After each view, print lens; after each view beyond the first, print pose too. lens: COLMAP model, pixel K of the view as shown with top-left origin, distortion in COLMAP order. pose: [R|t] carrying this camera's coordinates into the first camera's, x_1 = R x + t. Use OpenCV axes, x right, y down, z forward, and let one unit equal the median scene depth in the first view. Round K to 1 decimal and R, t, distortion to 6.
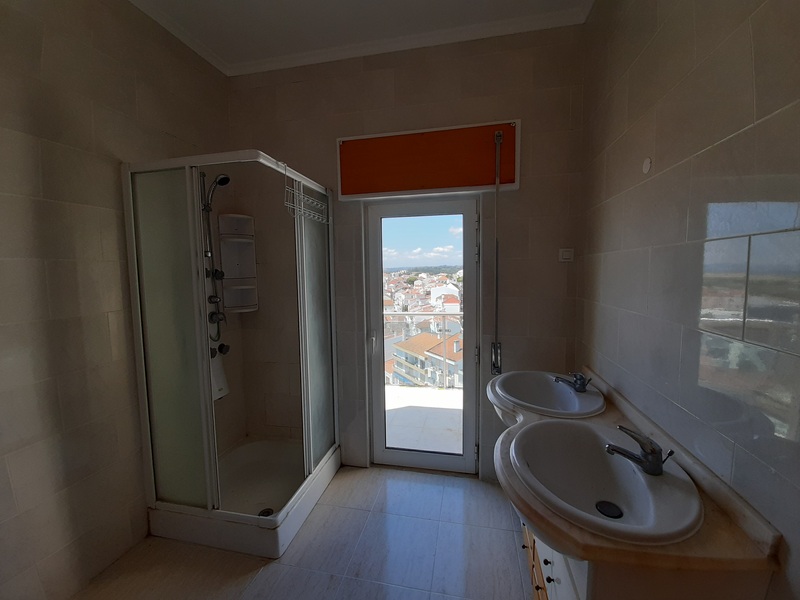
lens RADIAL K [[324.5, 0, 402.4], [0, 324.5, 294.5], [0, 0, 1]] dist [-0.014162, -0.000373]
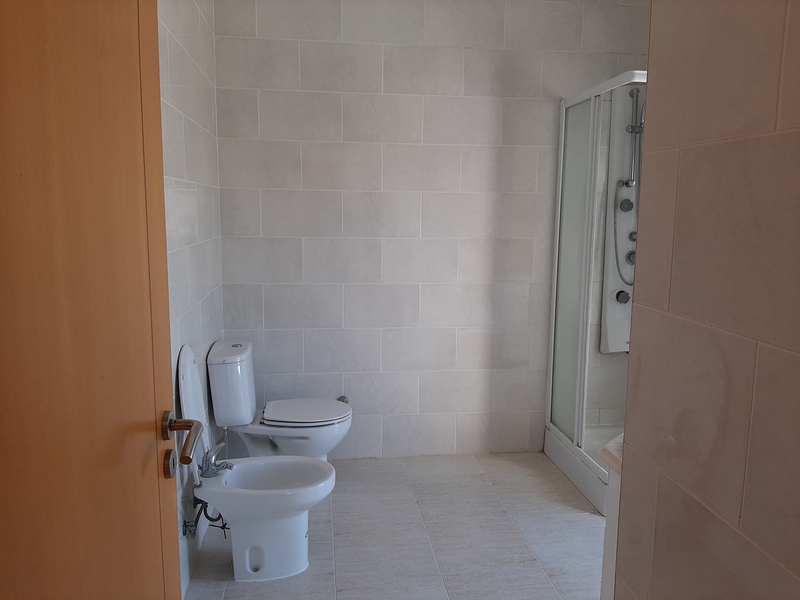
lens RADIAL K [[635.5, 0, 401.1], [0, 635.5, 300.9], [0, 0, 1]] dist [0.039312, -0.082729]
pose [[0.319367, 0.152574, -0.935268, 1.026177], [-0.083533, 0.987644, 0.132594, 0.014015], [0.943942, 0.035779, 0.328165, -0.176608]]
